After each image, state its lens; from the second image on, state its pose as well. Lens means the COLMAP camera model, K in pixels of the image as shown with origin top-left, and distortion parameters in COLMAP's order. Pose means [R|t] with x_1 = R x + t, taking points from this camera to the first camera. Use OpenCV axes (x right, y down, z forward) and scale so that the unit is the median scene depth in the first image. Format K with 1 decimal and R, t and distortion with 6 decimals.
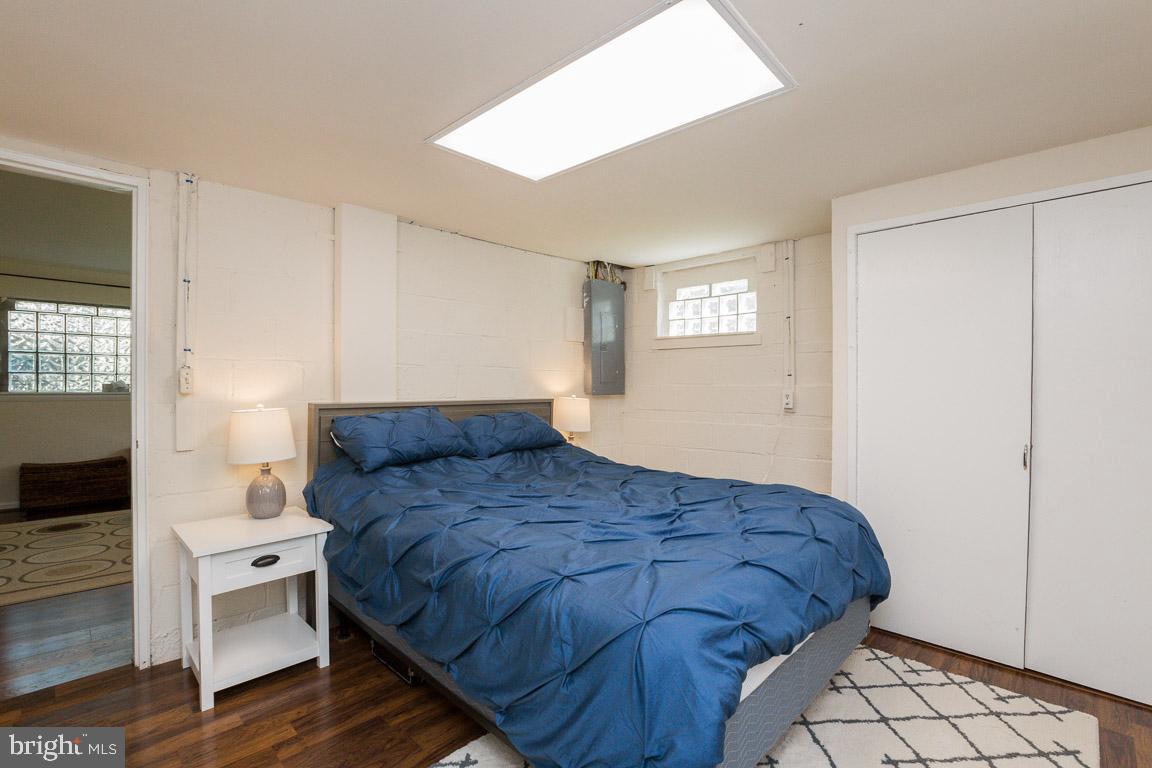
lens RADIAL K [[526.6, 0, 581.0], [0, 526.6, 385.1], [0, 0, 1]] dist [-0.046643, 0.014652]
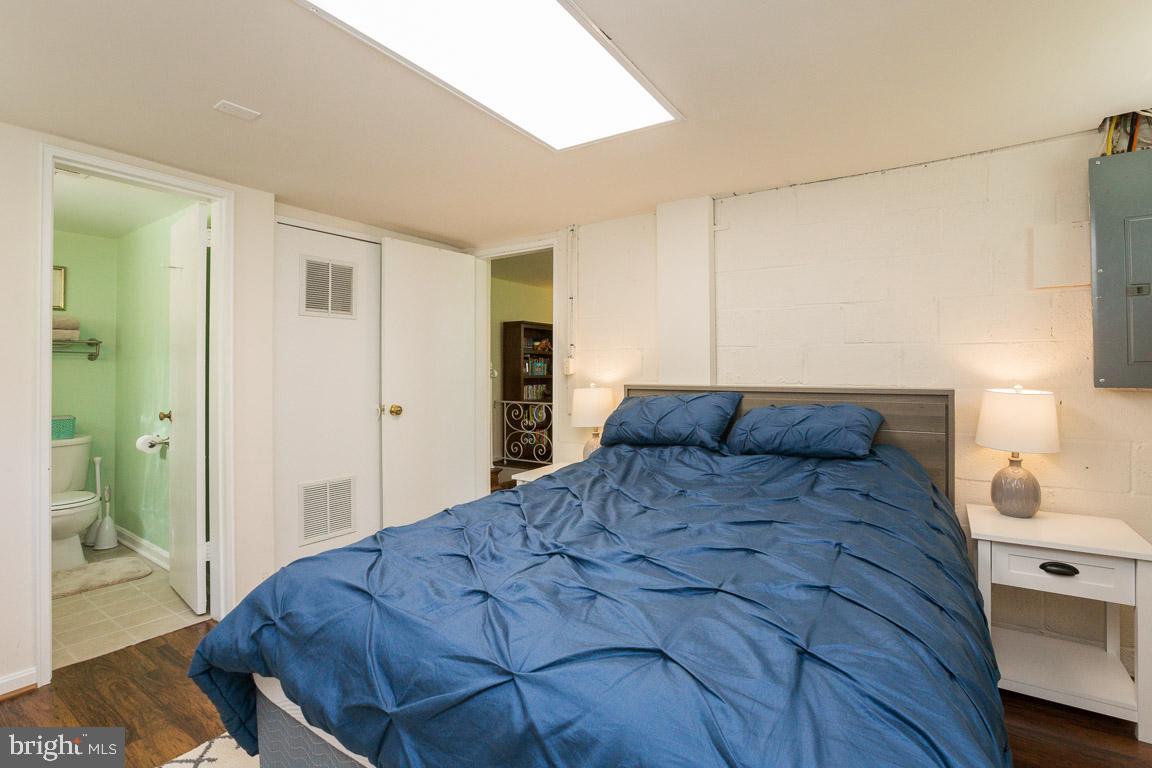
lens RADIAL K [[526.6, 0, 586.9], [0, 526.6, 366.5], [0, 0, 1]] dist [-0.046643, 0.014652]
pose [[0.192683, -0.001017, -0.981261, 0.400395], [0.006206, 0.999981, 0.000182, -0.004112], [0.981241, -0.006125, 0.192685, 0.409918]]
